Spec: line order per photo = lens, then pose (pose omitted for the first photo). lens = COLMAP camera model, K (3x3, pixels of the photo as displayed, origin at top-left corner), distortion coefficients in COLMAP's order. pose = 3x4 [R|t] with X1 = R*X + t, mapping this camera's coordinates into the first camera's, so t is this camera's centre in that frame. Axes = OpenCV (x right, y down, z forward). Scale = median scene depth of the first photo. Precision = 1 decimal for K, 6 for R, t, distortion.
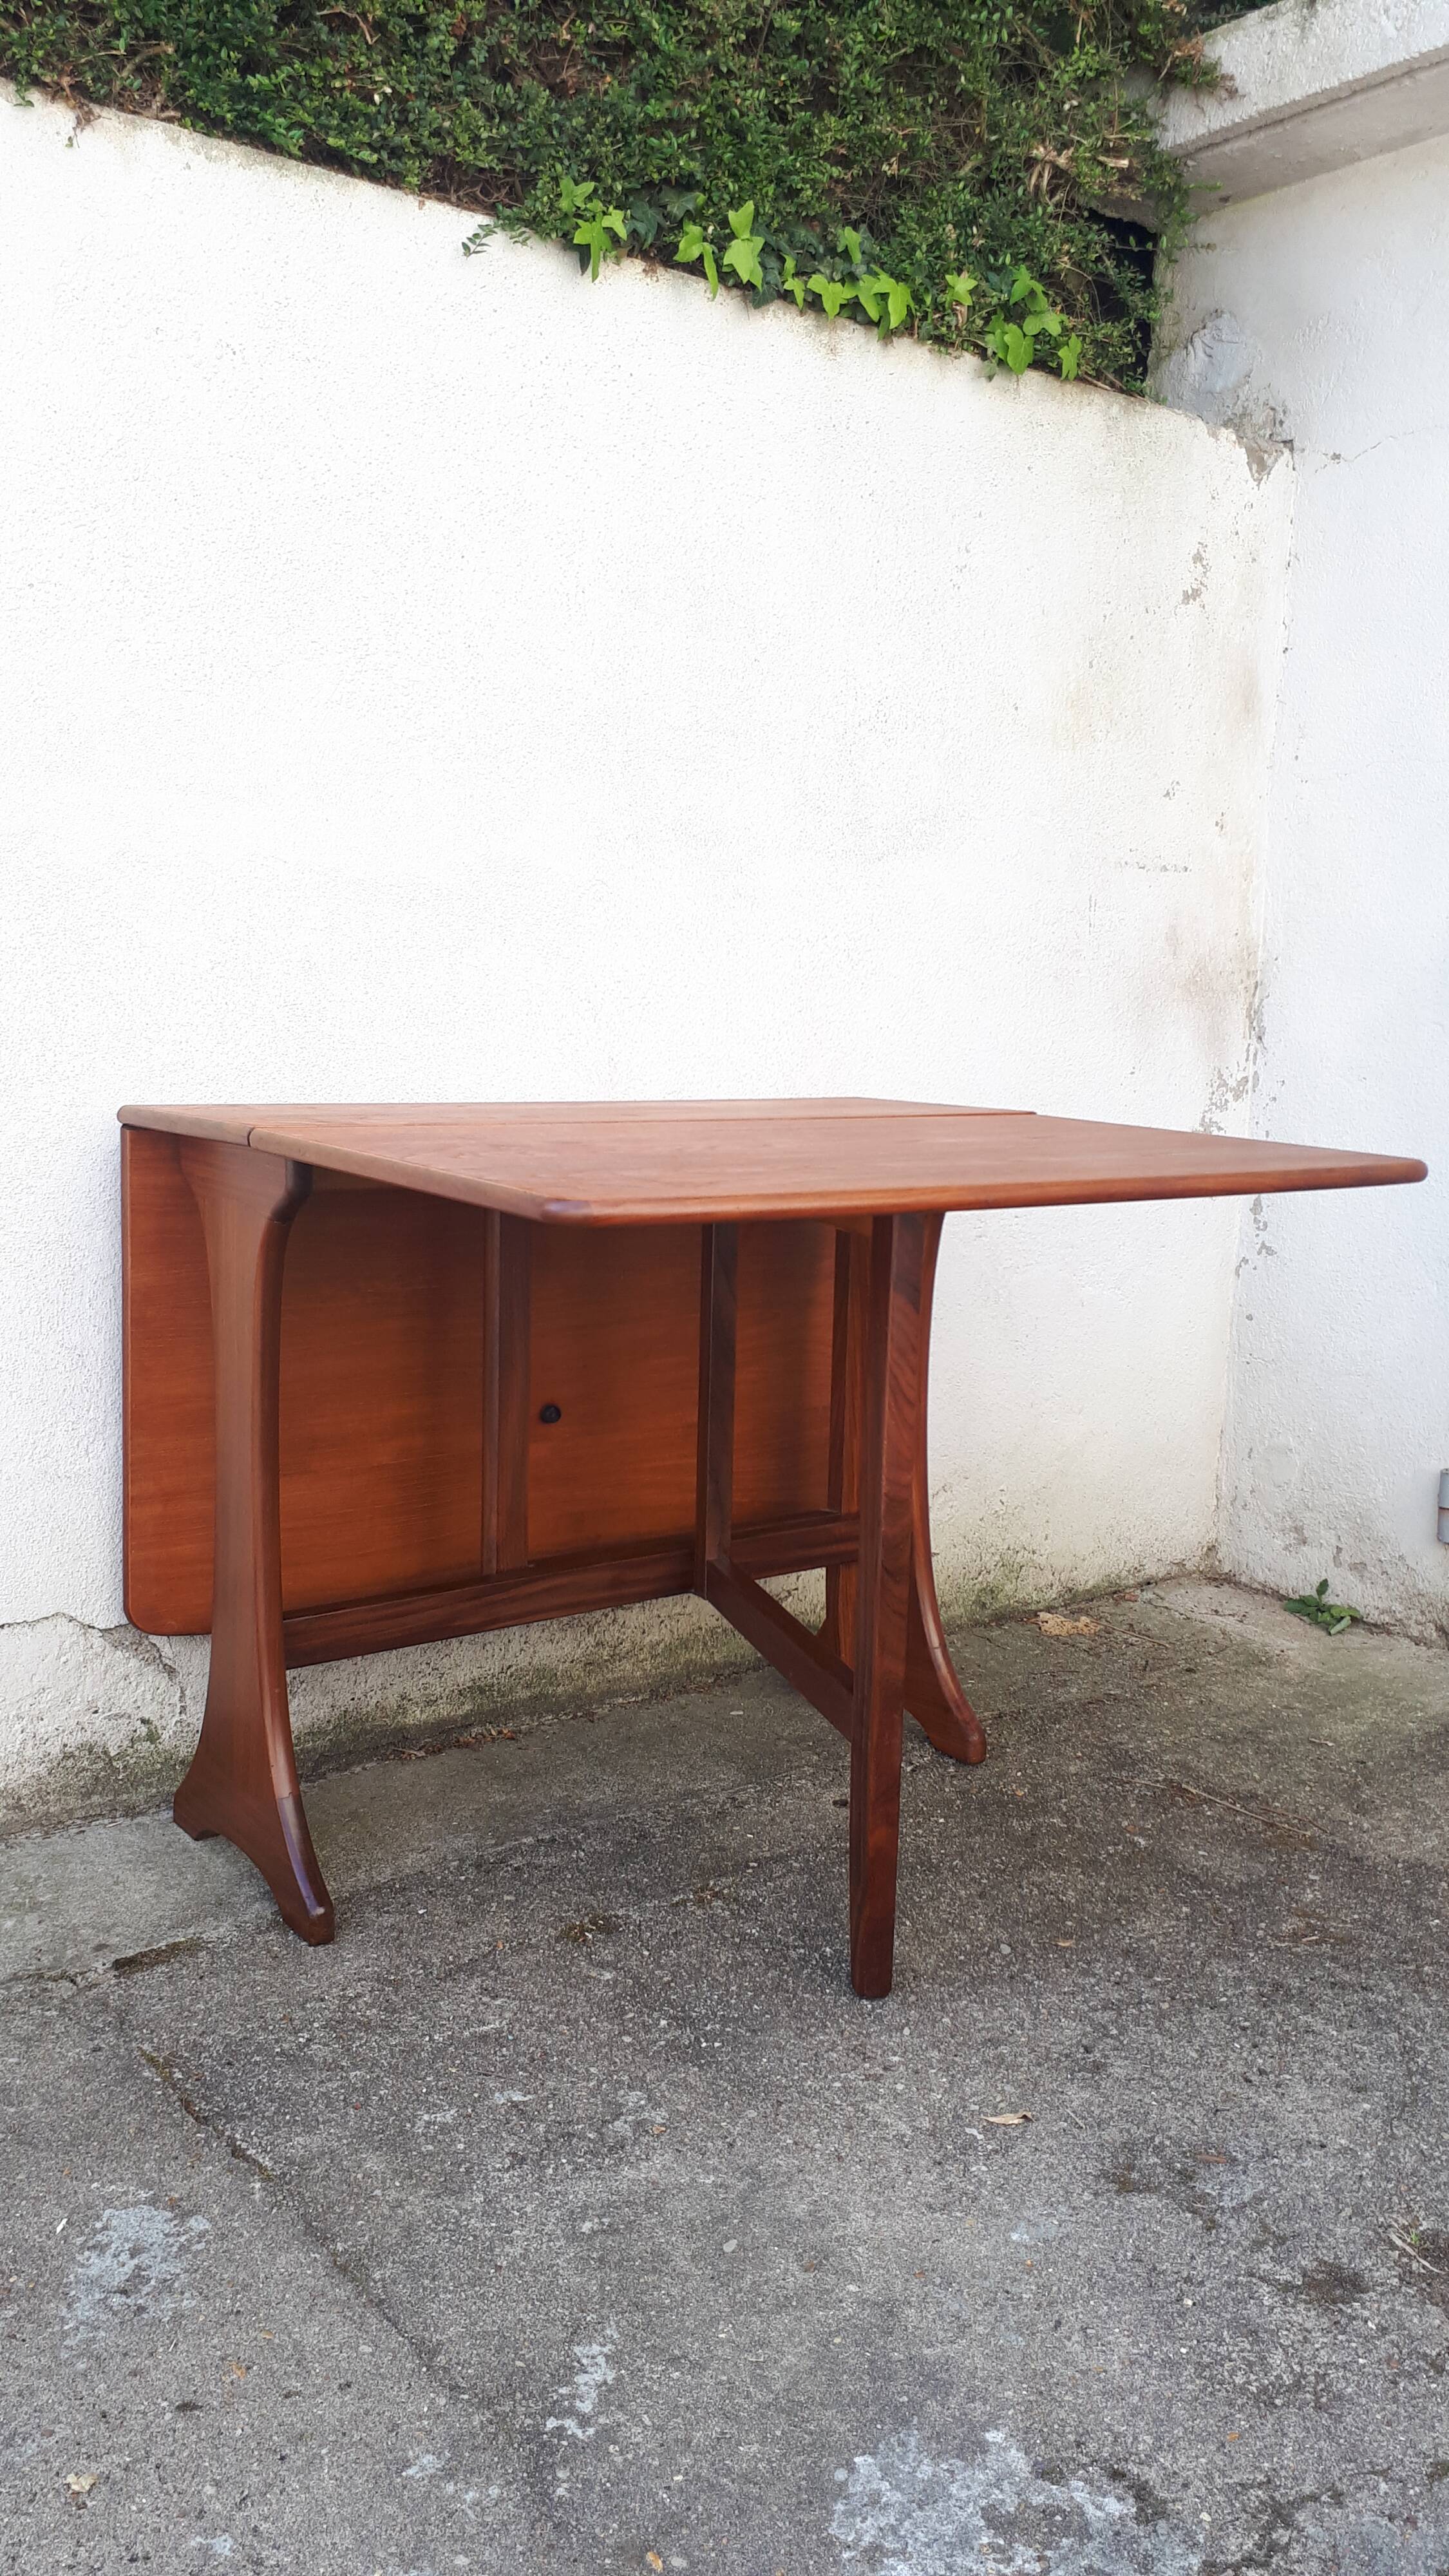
lens RADIAL K [[2062.7, 0, 730.0], [0, 2062.7, 1286.9], [0, 0, 1]] dist [0.038285, -0.054051]
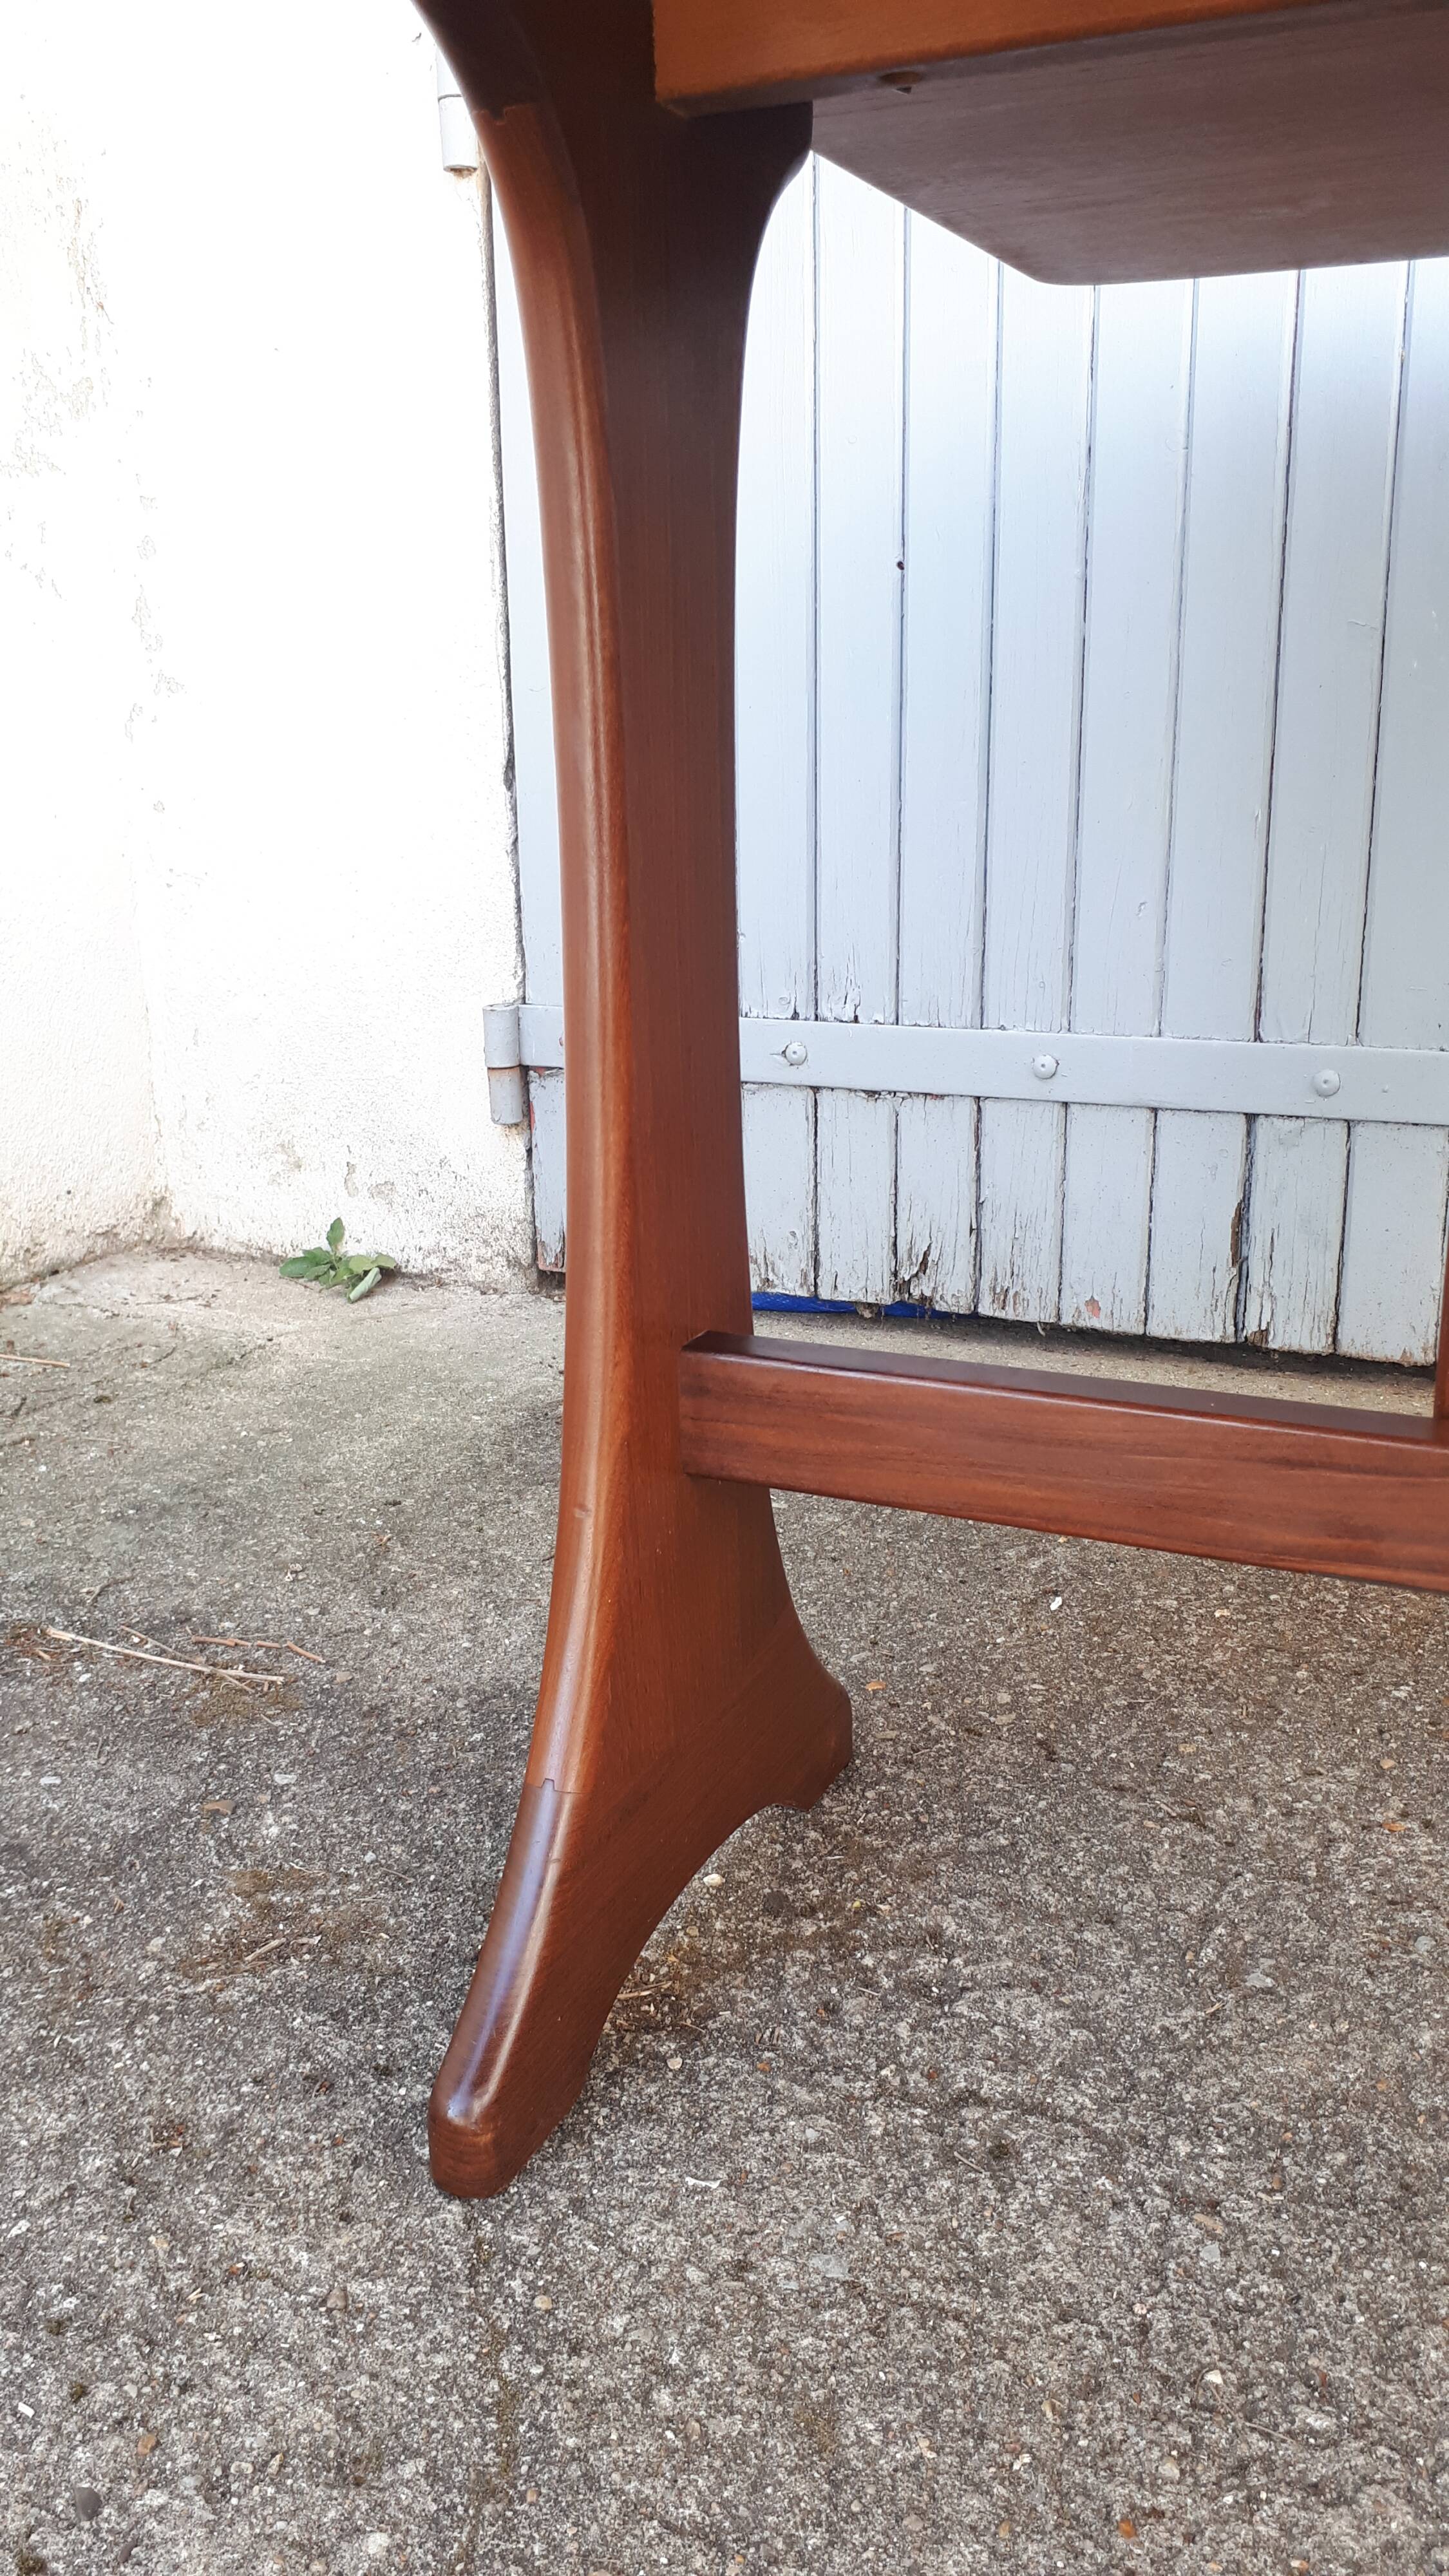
lens RADIAL K [[2062.7, 0, 750.9], [0, 2062.7, 1273.7], [0, 0, 1]] dist [0.038285, -0.054051]
pose [[0.899361, -0.155013, 0.408805, 0.209700], [0.104962, 0.984243, 0.142298, 0.120523], [-0.424422, -0.085068, 0.901460, 0.561406]]
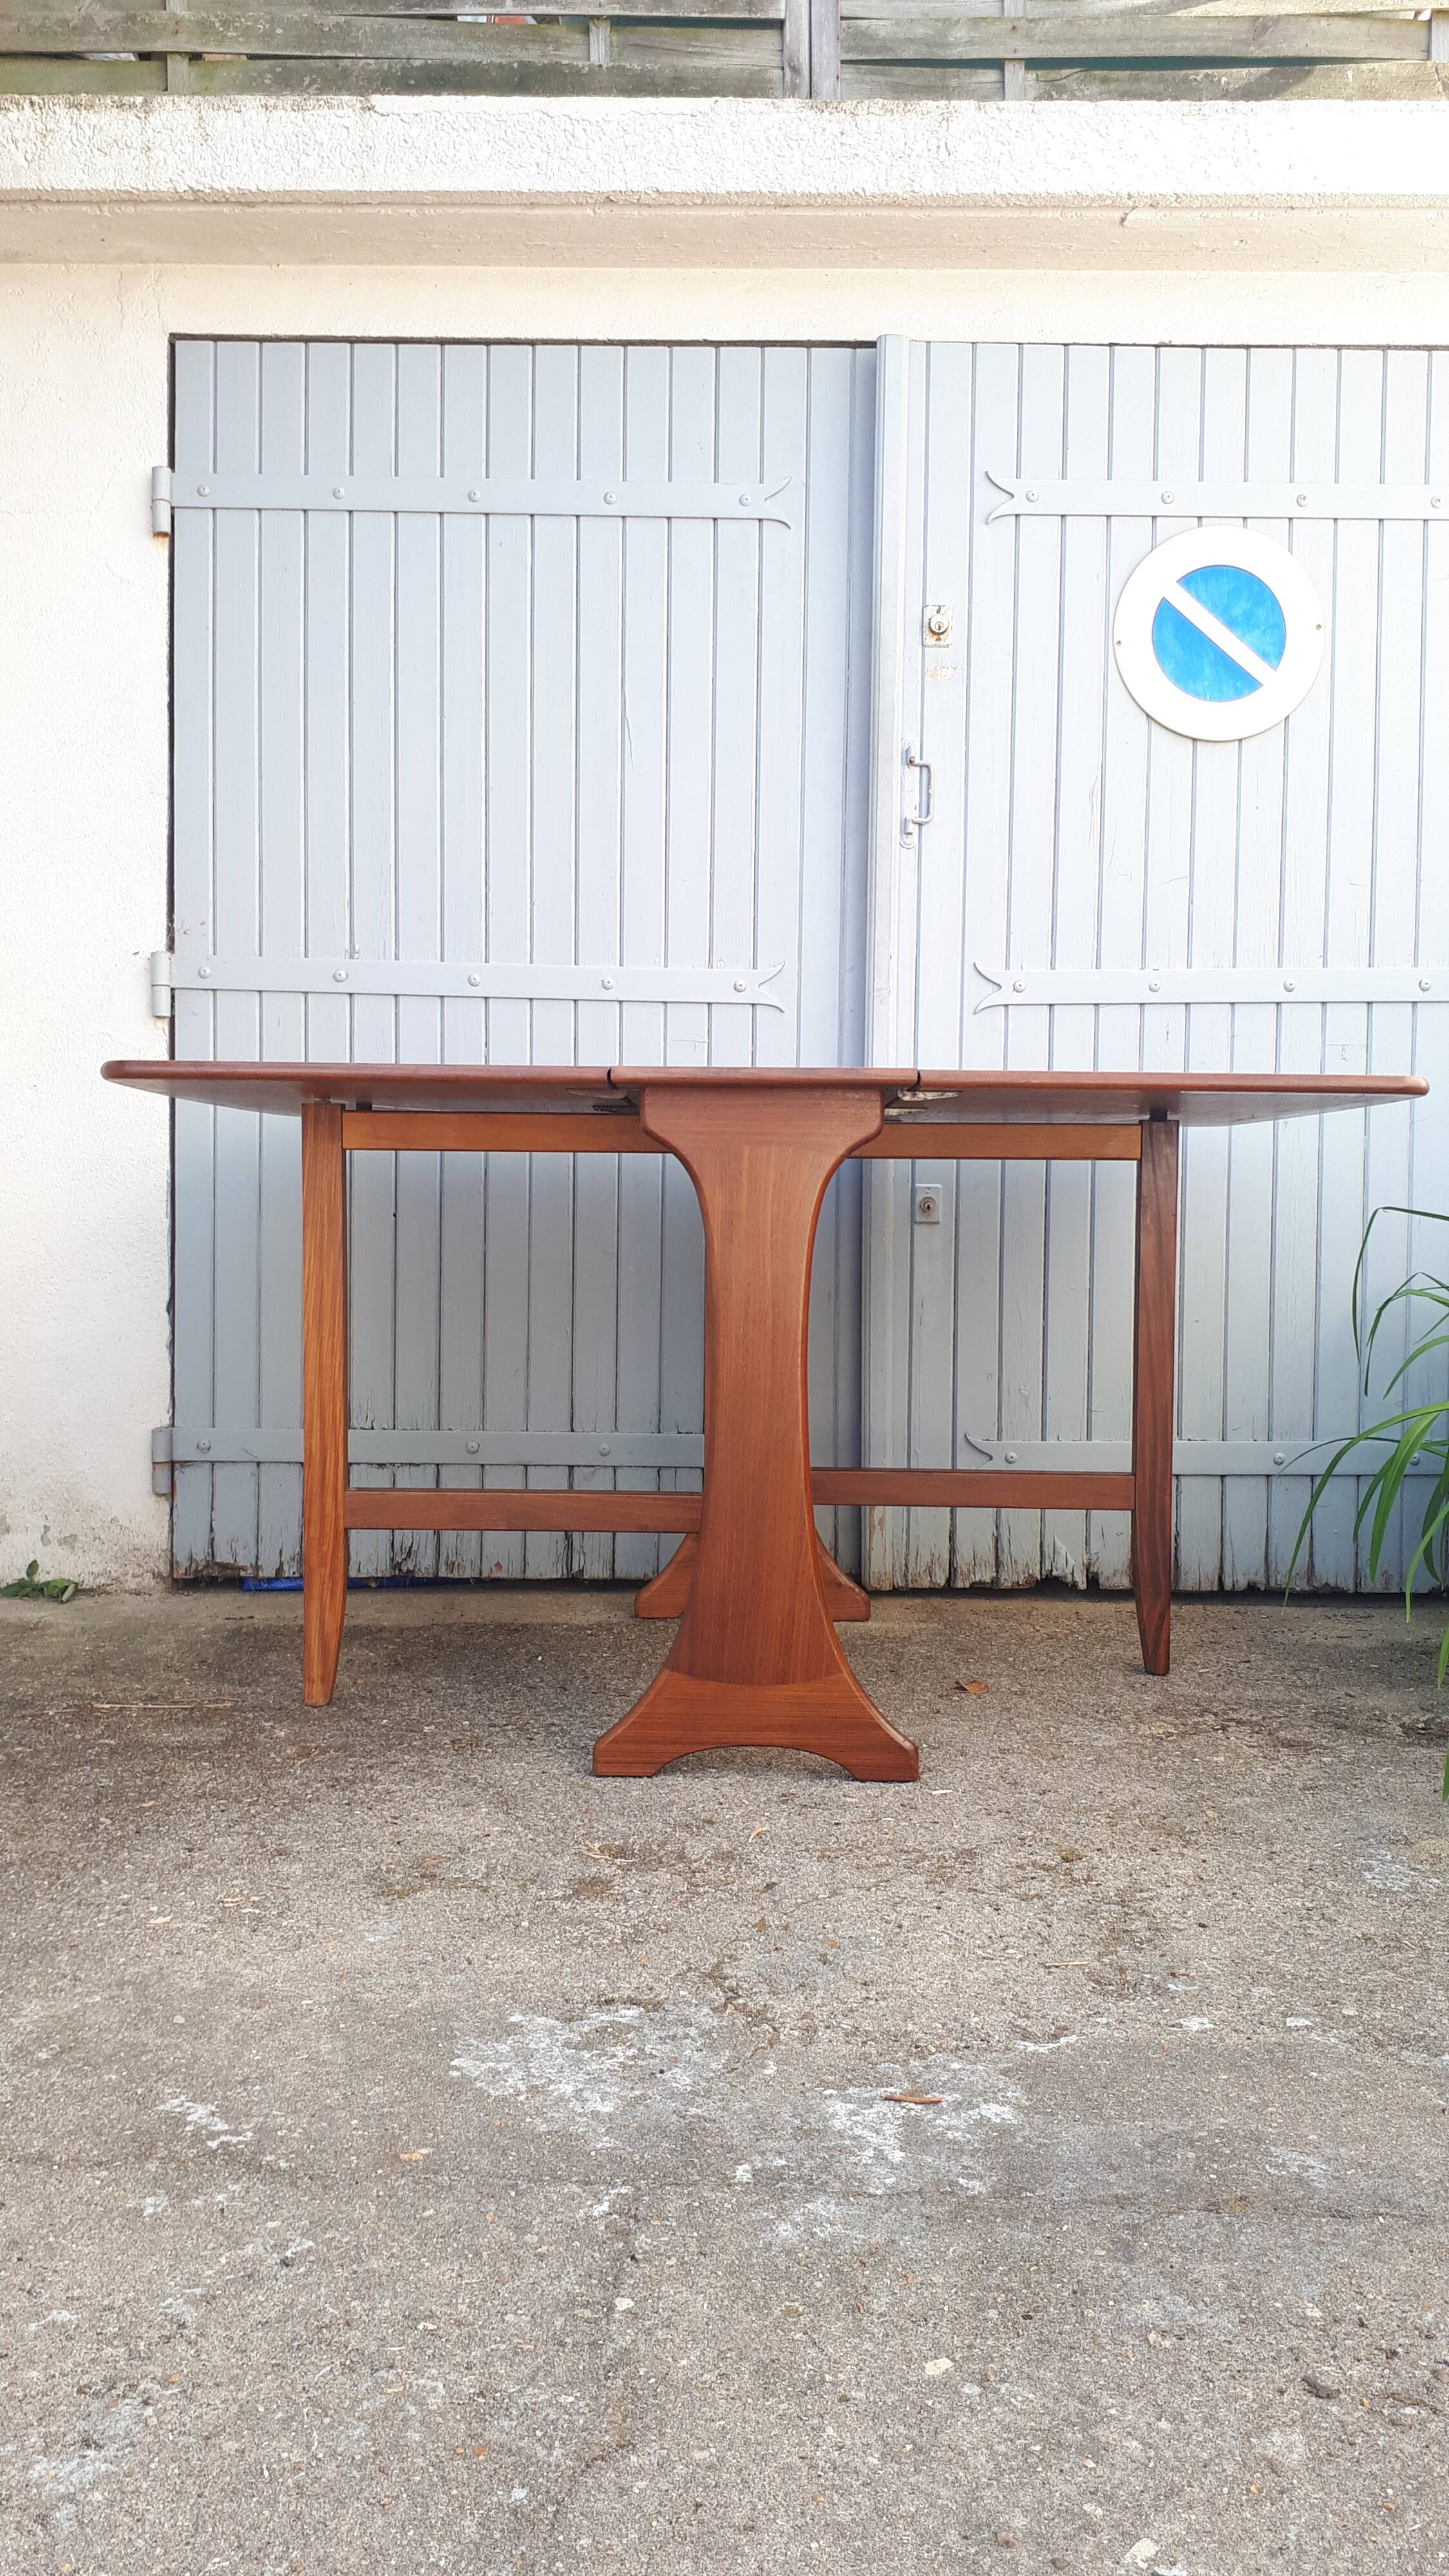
lens RADIAL K [[2062.7, 0, 719.5], [0, 2062.7, 1295.0], [0, 0, 1]] dist [0.038285, -0.054051]
pose [[0.638461, -0.057789, 0.767481, -0.434368], [0.121903, 0.992183, -0.026702, 0.115269], [-0.759939, 0.110607, 0.640515, 0.059394]]
